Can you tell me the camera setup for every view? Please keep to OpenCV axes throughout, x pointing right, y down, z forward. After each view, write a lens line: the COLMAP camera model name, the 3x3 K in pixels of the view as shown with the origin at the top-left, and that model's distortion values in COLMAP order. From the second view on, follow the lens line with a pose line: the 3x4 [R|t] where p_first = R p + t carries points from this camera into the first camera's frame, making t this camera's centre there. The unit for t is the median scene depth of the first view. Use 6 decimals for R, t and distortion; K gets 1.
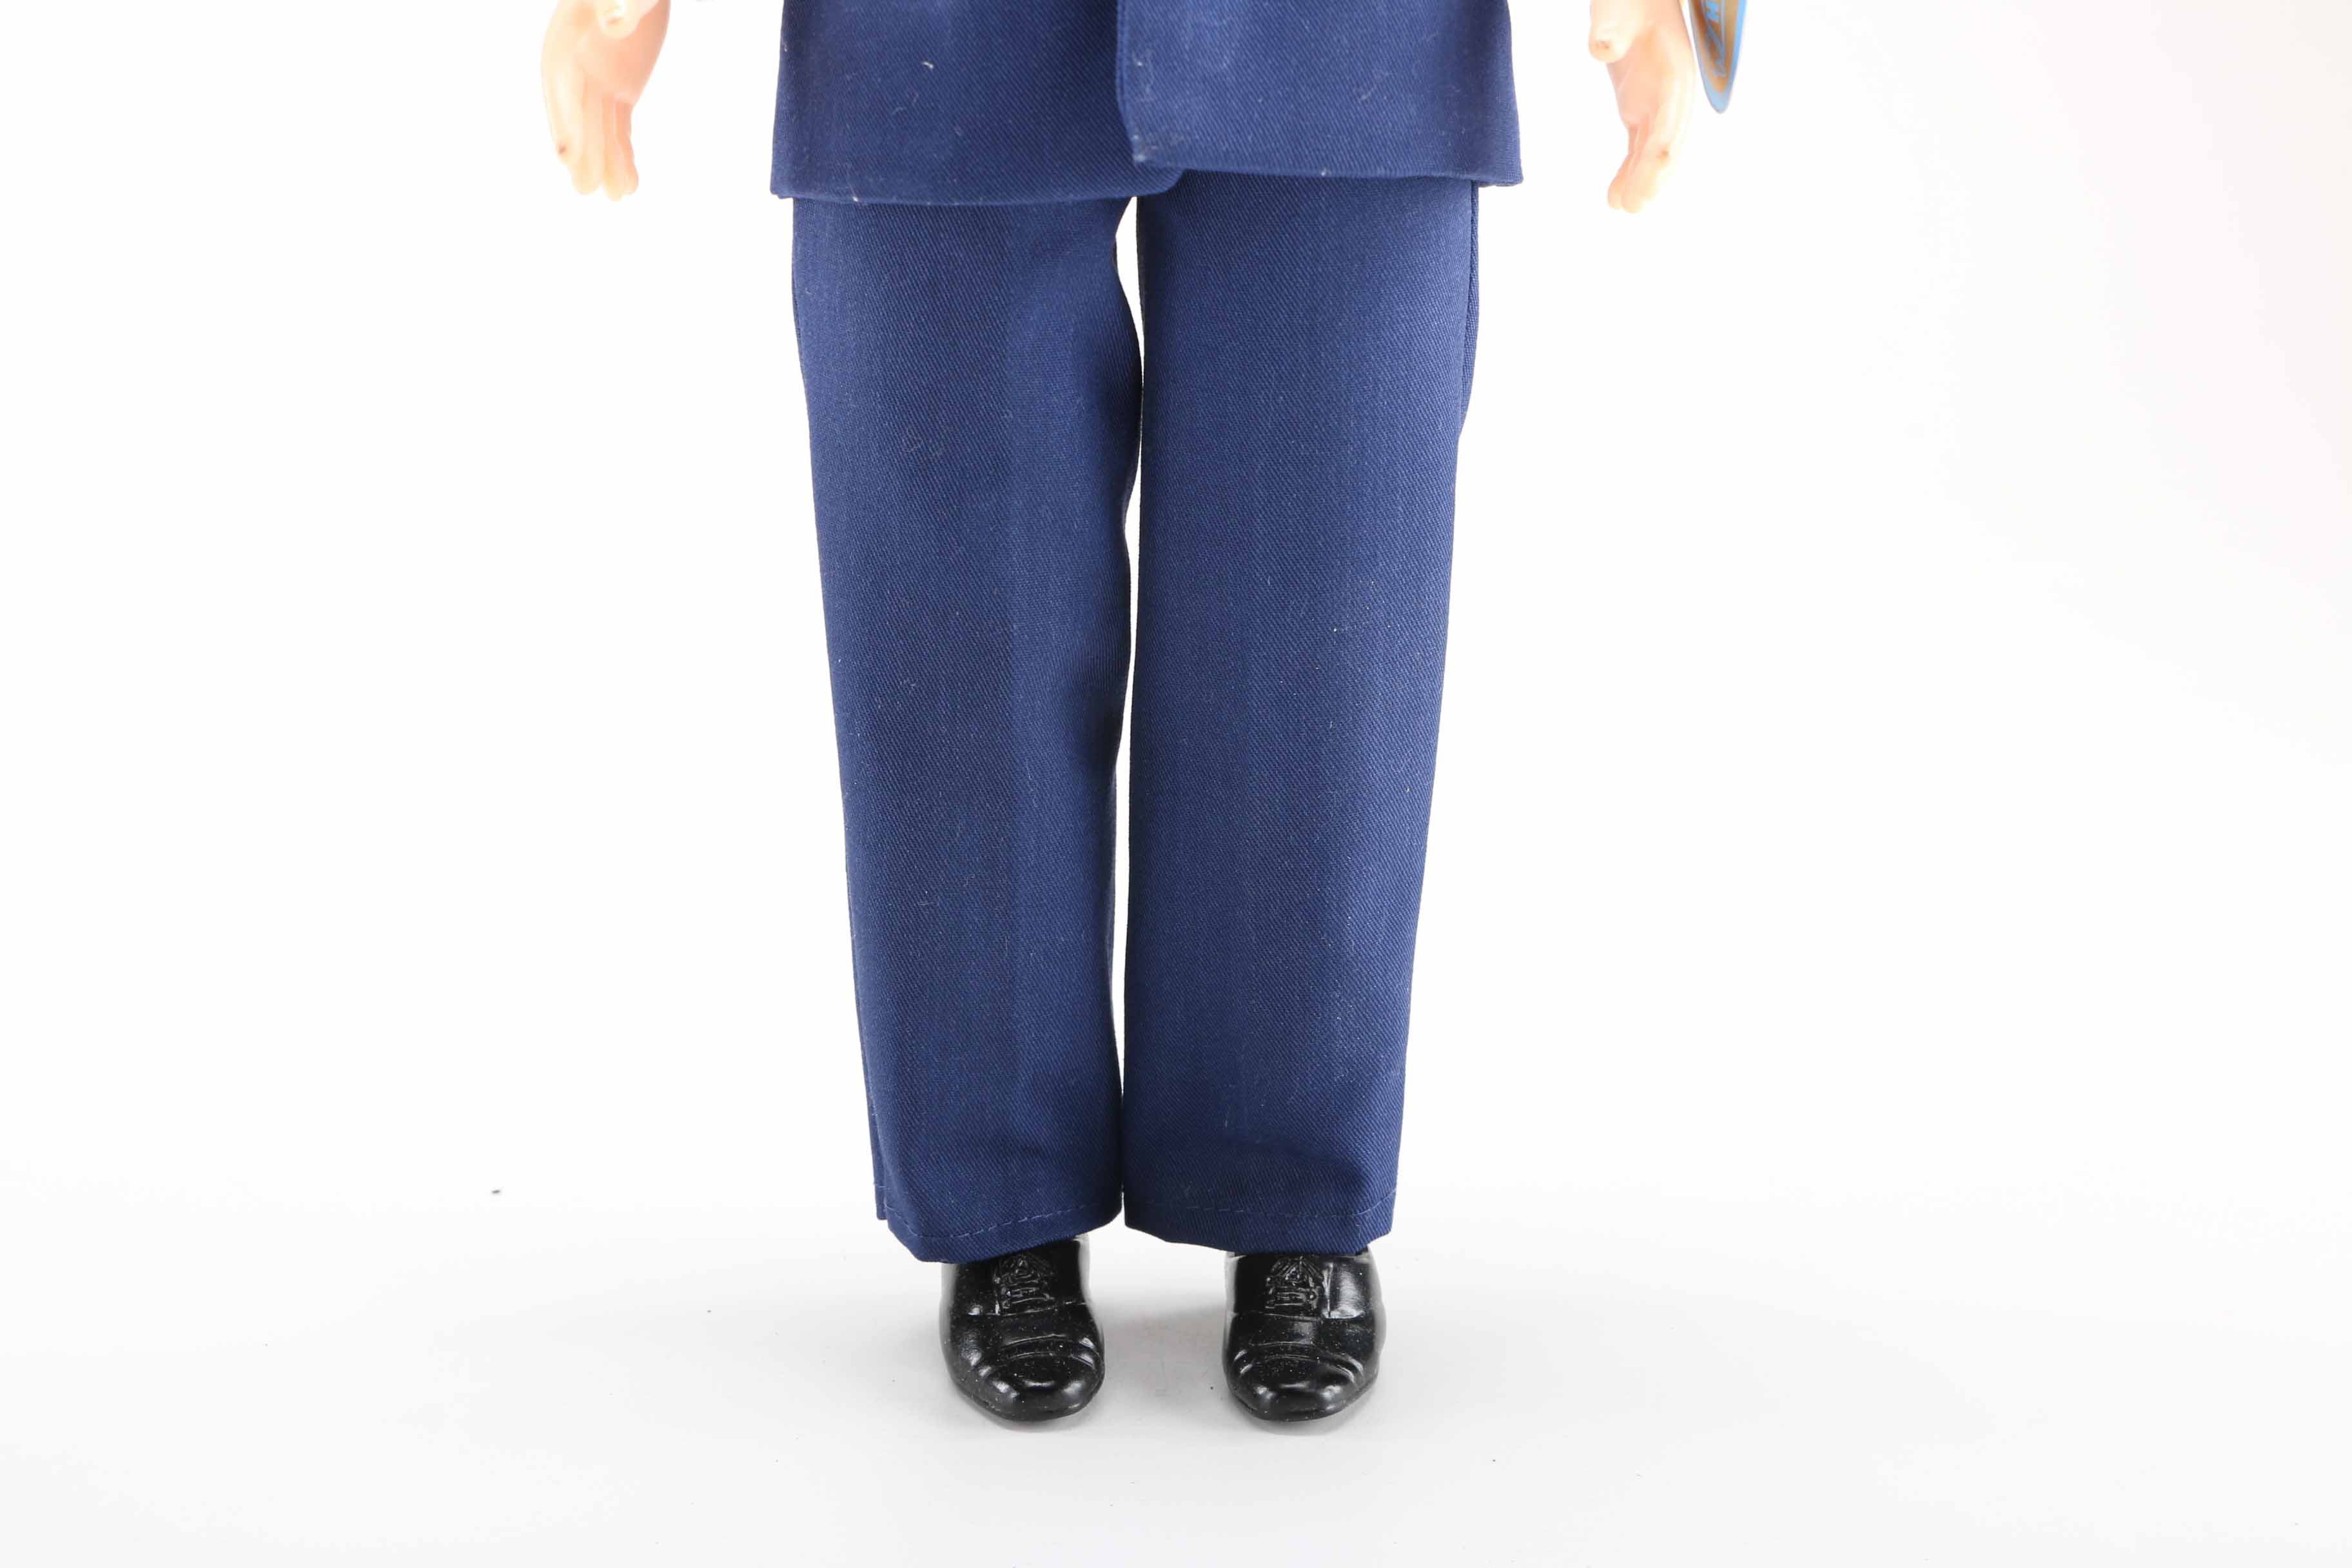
lens RADIAL K [[3808.4, 0, 1191.8], [0, 3808.4, 787.2], [0, 0, 1]] dist [0.001241, 0.000000]
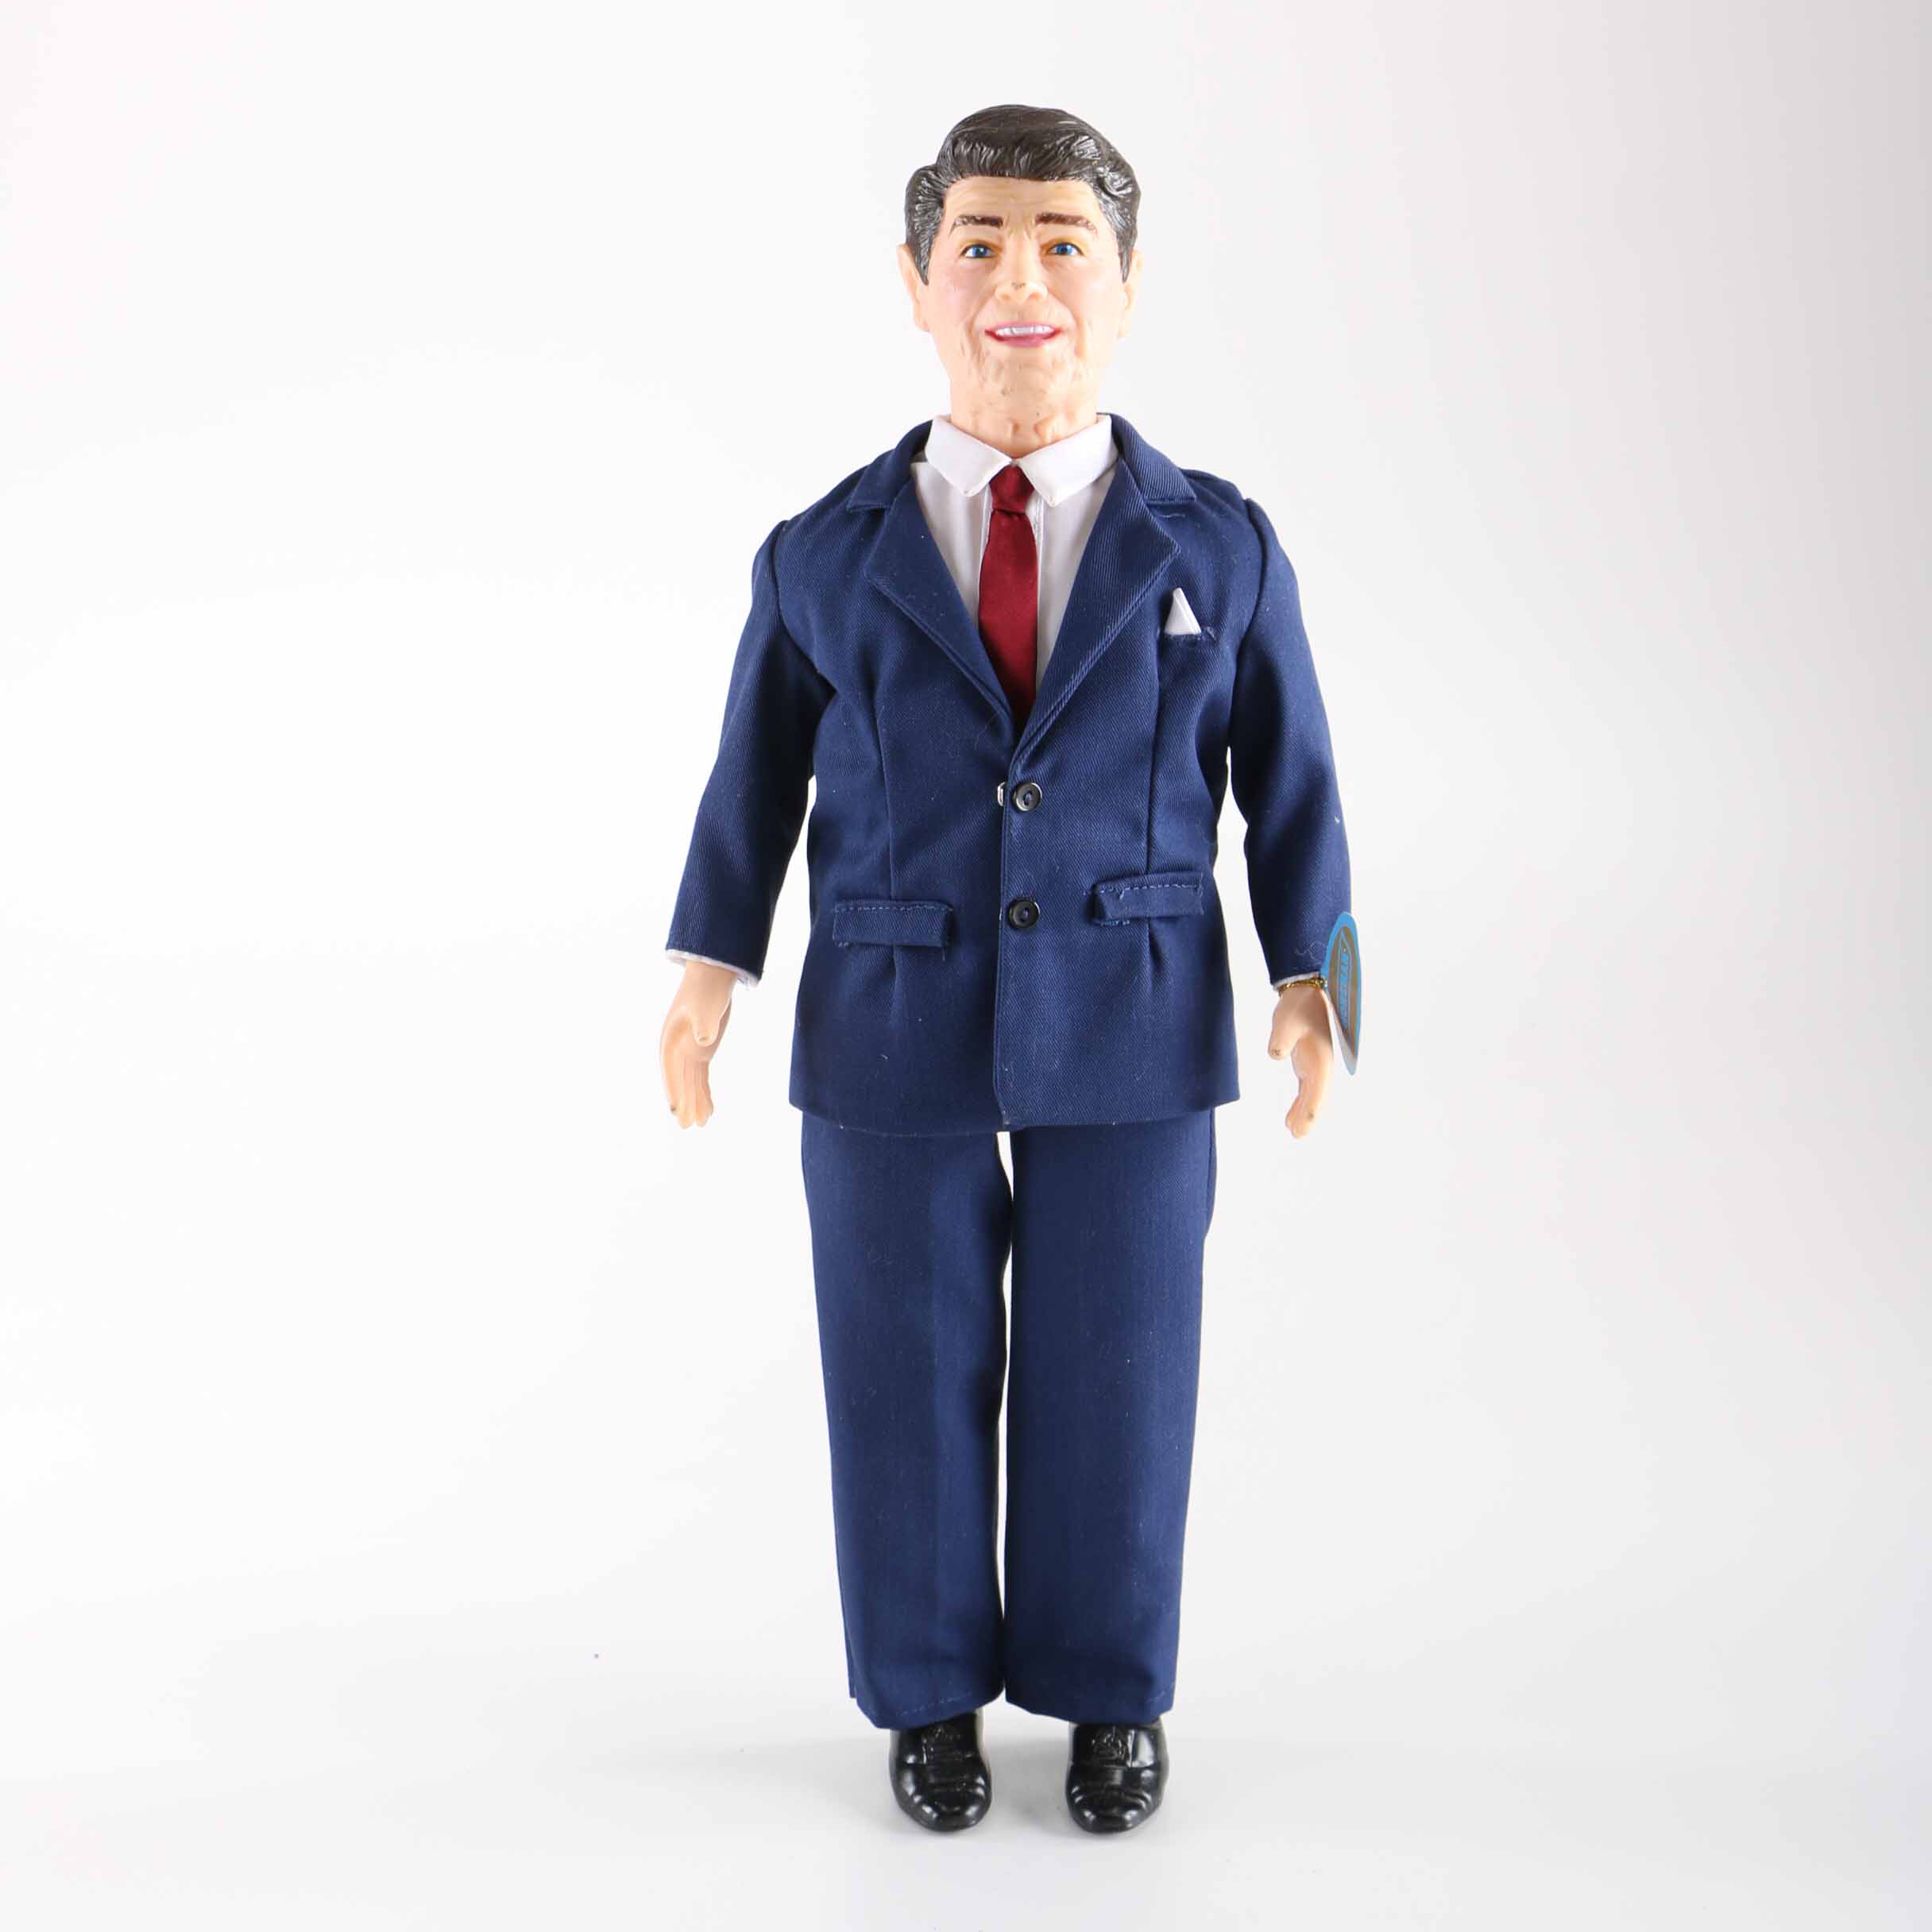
lens RADIAL K [[4156.2, 0, 956.0], [0, 4156.2, 960.4], [0, 0, 1]] dist [-0.022435, 0.000000]
pose [[0.999018, 0.000376, -0.044297, 0.040907], [-0.000232, 0.999995, 0.003262, -0.212586], [0.044298, -0.003248, 0.999013, -0.775315]]
